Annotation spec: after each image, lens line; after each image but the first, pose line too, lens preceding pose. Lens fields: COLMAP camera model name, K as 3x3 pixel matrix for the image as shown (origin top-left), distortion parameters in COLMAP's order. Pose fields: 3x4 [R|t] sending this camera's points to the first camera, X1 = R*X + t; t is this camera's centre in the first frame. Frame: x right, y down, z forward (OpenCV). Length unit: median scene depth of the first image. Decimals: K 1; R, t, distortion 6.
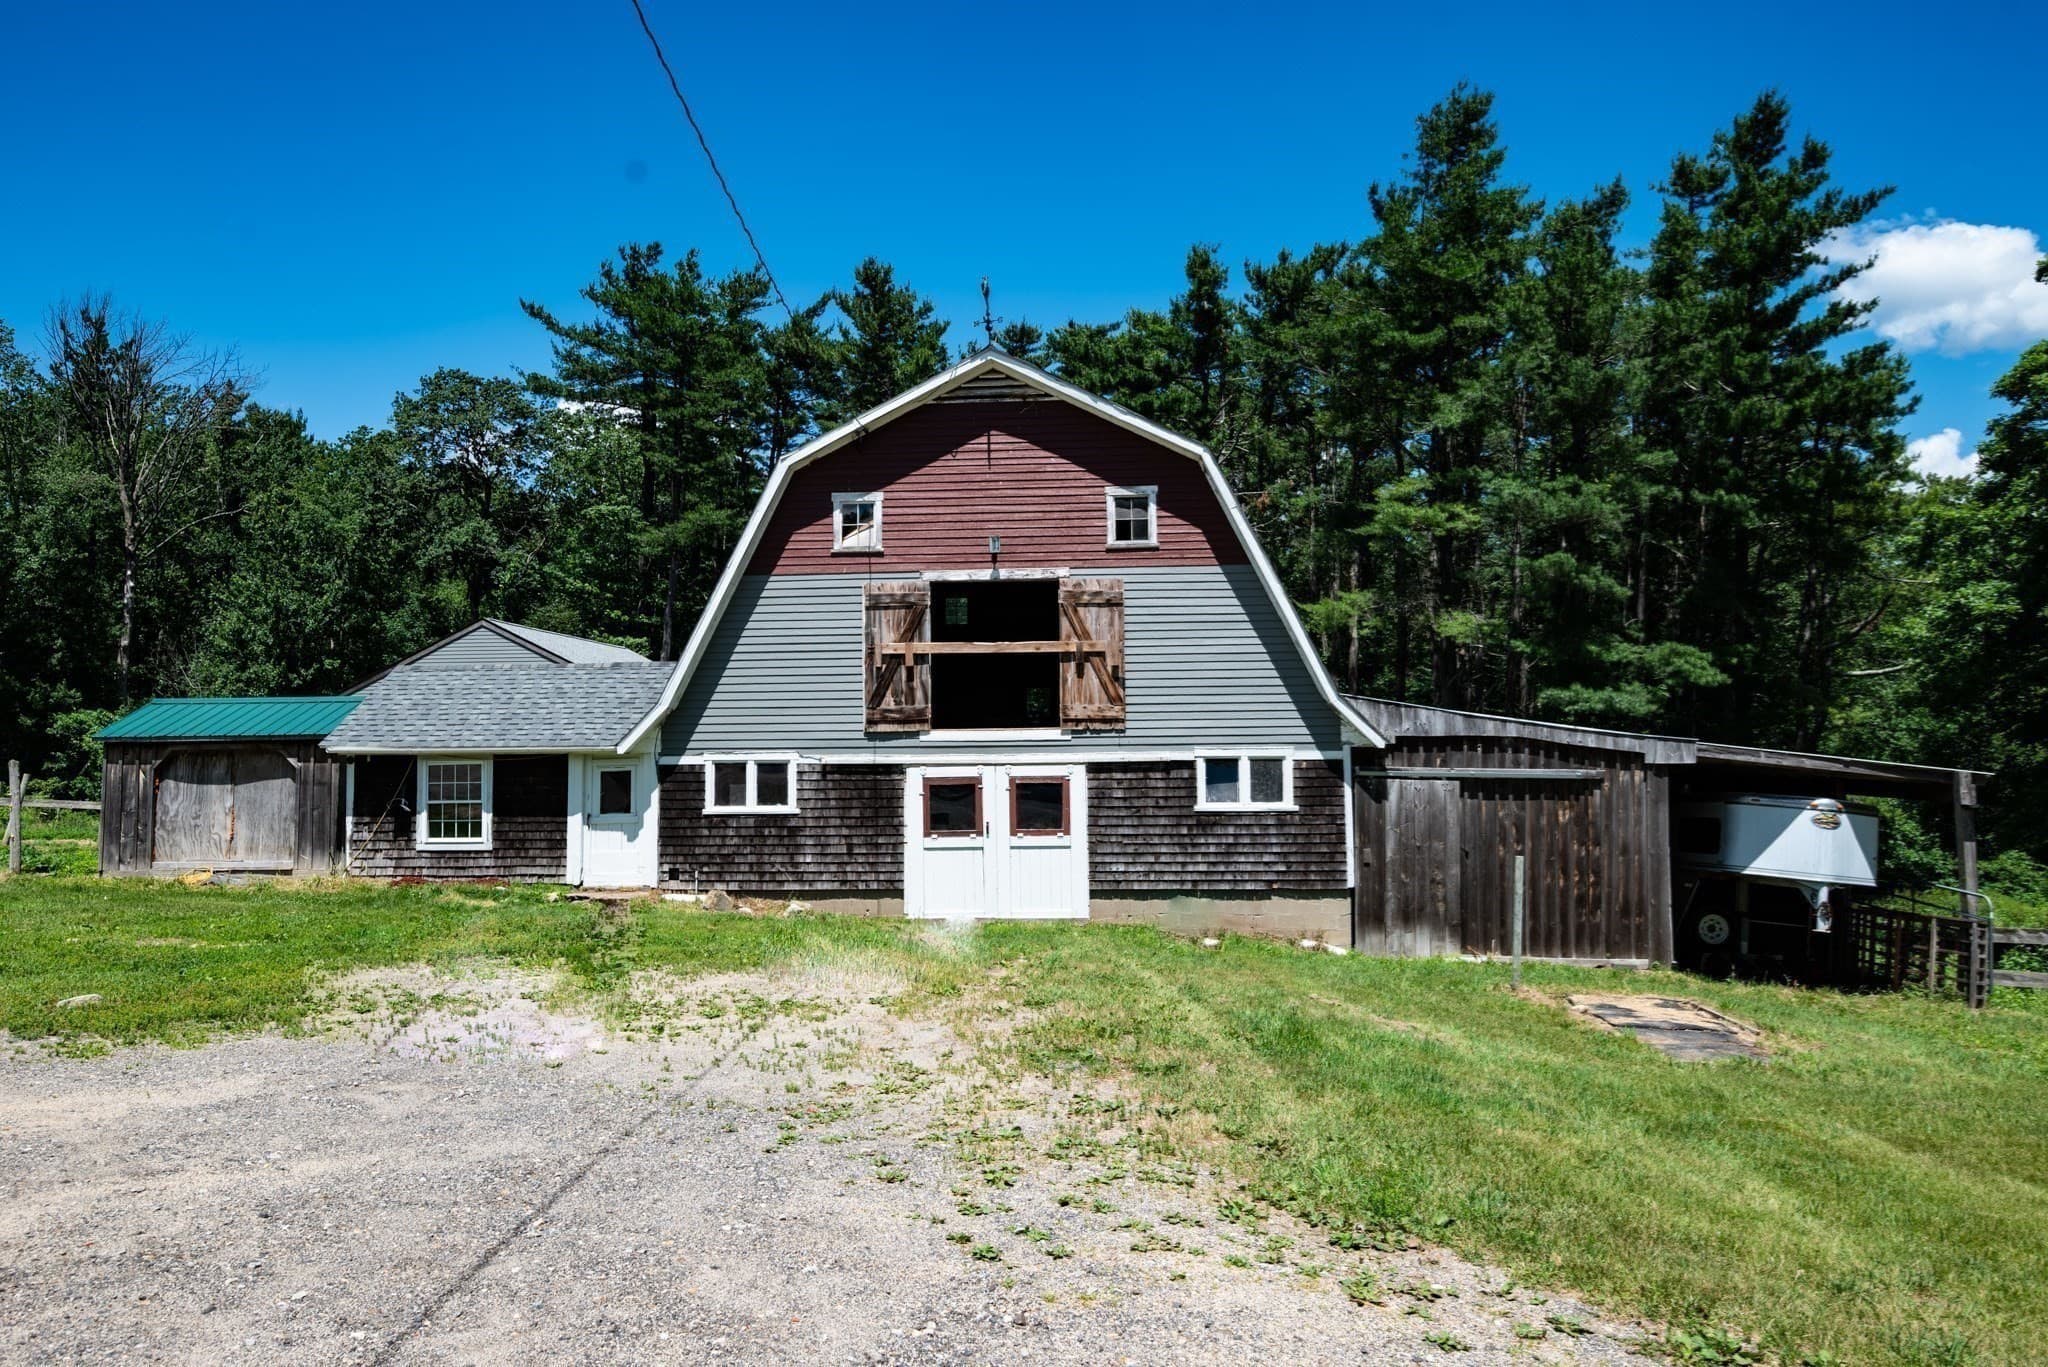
lens RADIAL K [[1316.1, 0, 1018.9], [0, 1316.1, 639.2], [0, 0, 1]] dist [0.000256, -0.000944]
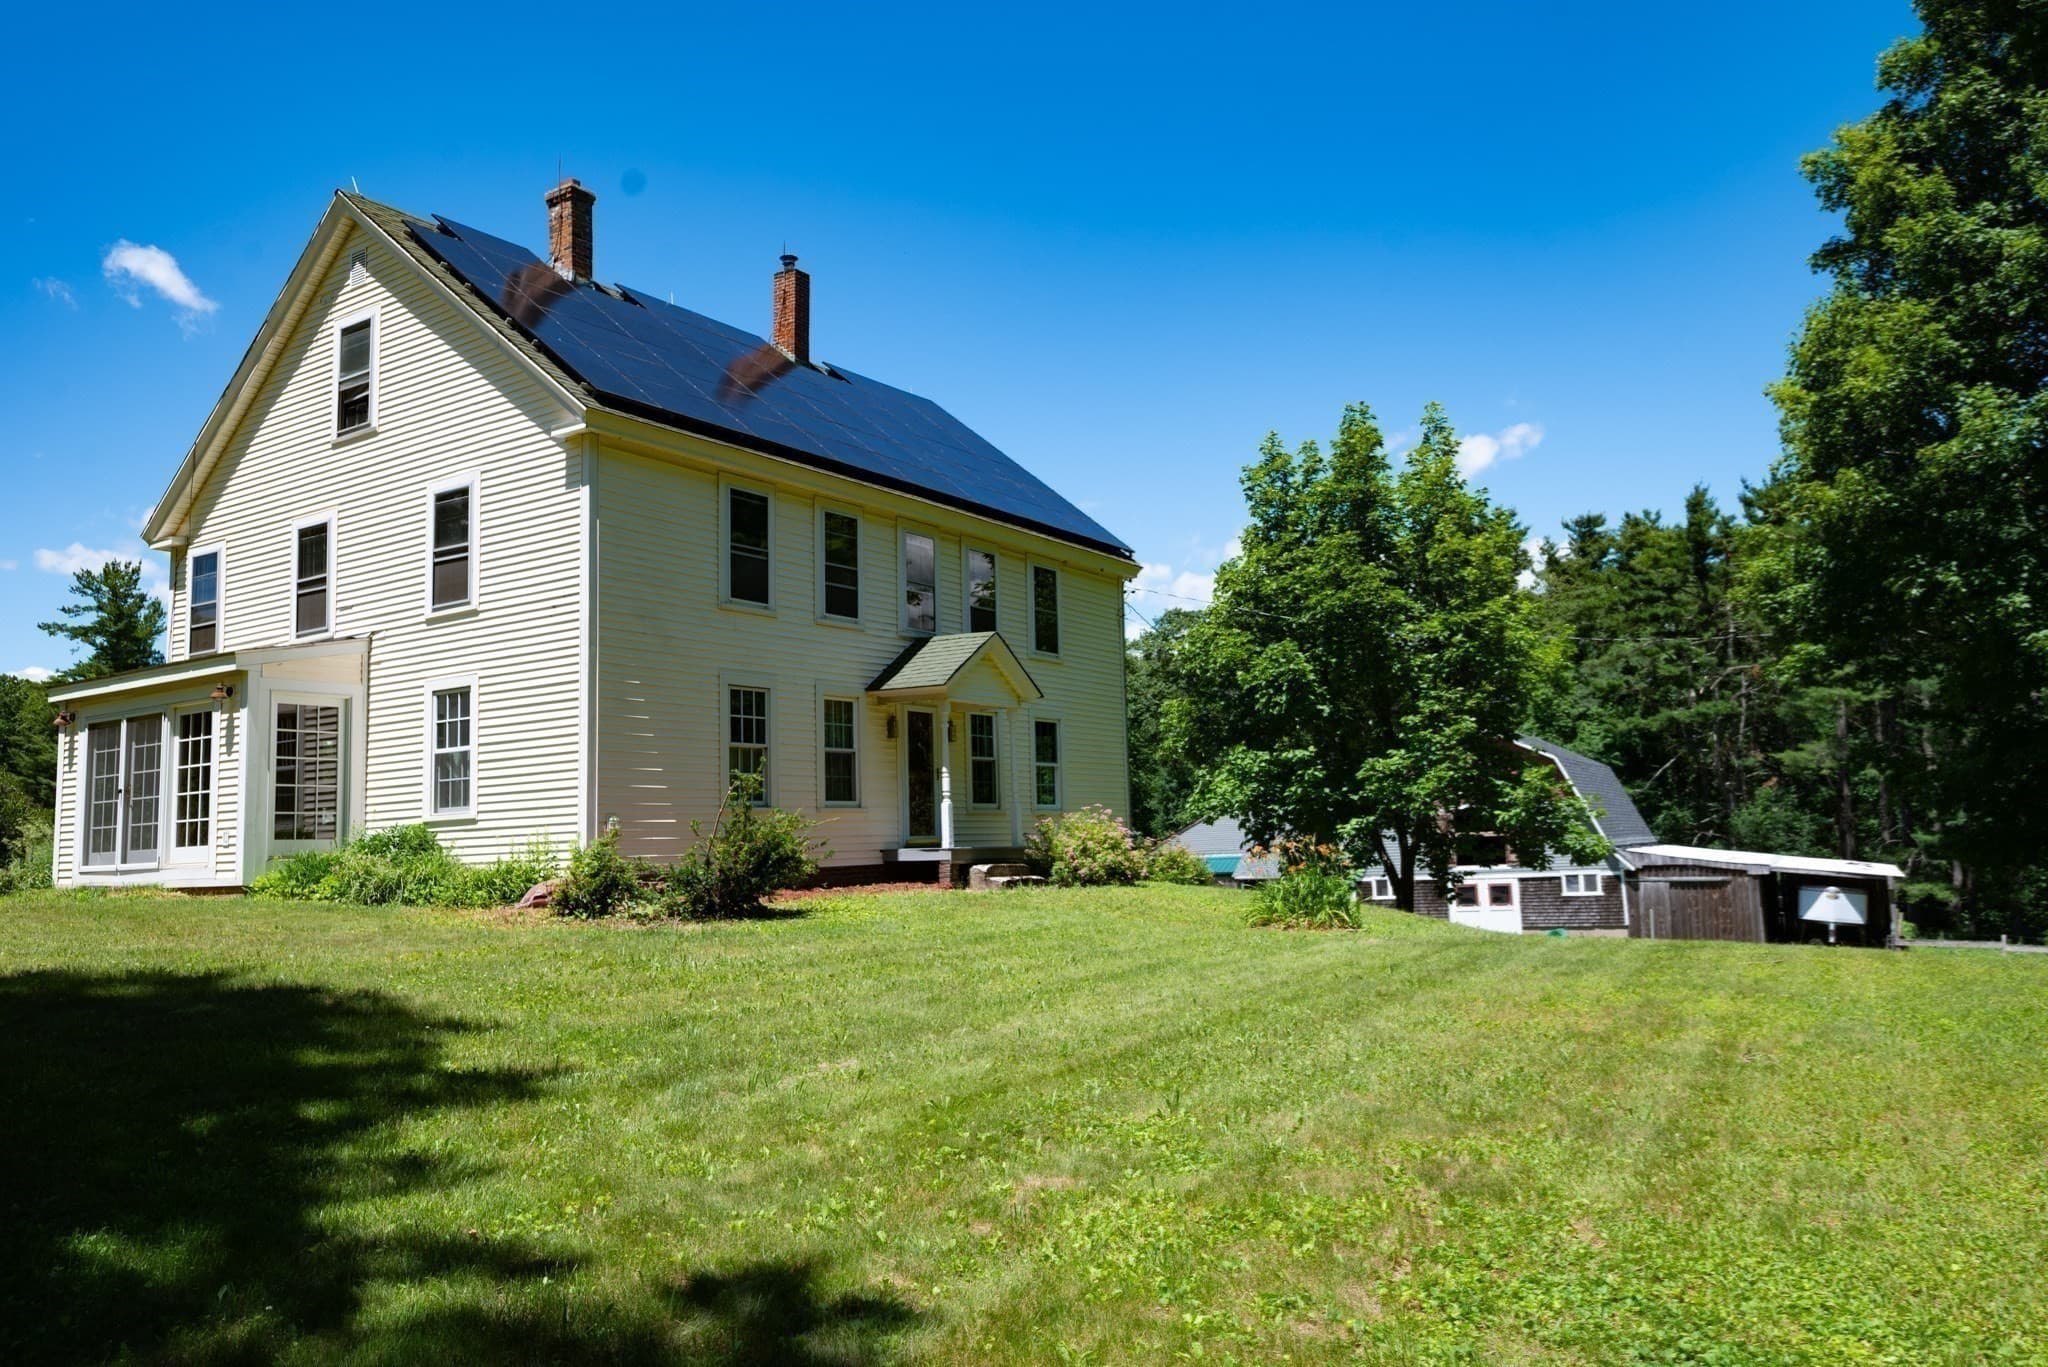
lens RADIAL K [[1414.7, 0, 1024.0], [0, 1414.7, 683.5], [0, 0, 1]] dist [-0.000216, -0.000235]
pose [[0.889033, -0.078281, -0.451102, 0.485927], [0.053847, 0.996314, -0.066773, -0.158404], [0.454666, 0.035073, 0.889971, -1.994755]]
